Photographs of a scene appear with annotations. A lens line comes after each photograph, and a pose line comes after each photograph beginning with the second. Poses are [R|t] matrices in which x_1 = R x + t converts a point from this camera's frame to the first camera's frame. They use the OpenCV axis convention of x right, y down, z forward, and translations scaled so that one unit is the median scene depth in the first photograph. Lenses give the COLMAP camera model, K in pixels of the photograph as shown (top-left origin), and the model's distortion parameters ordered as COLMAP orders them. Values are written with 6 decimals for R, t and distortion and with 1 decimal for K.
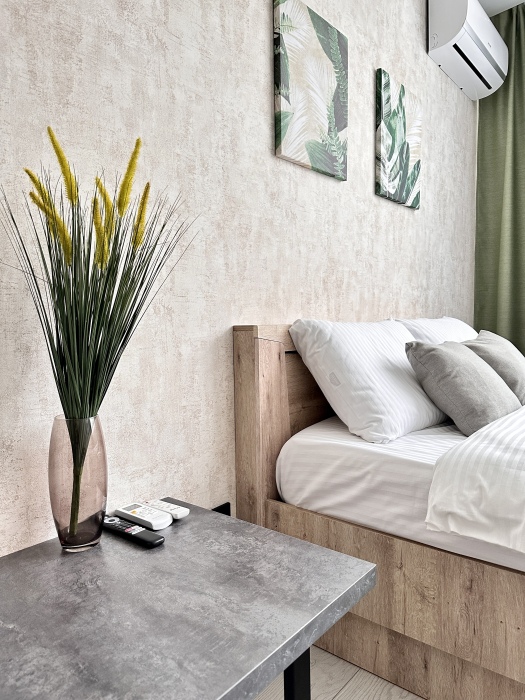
lens RADIAL K [[494.1, 0, 258.9], [0, 494.1, 353.0], [0, 0, 1]] dist [0.002499, -0.009869]
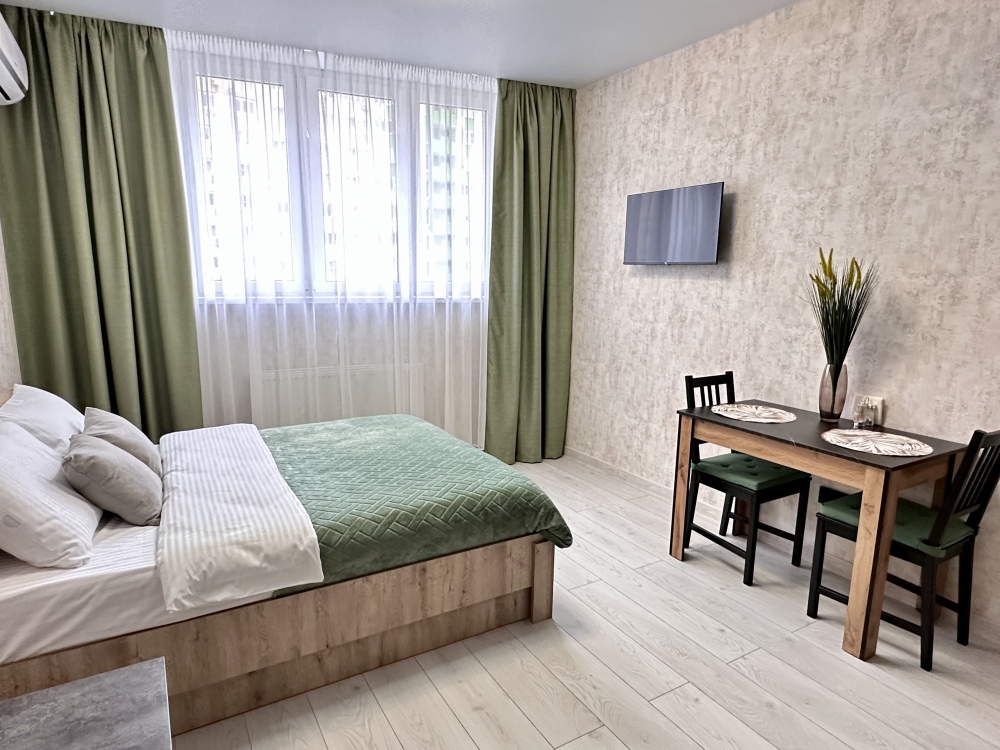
lens RADIAL K [[587.0, 0, 497.1], [0, 587.0, 380.9], [0, 0, 1]] dist [-0.002795, -0.001484]
pose [[0.328590, -0.141465, 0.933818, -0.583023], [0.047793, 0.989943, 0.133150, -0.335758], [-0.943263, 0.000878, 0.332046, -0.277565]]
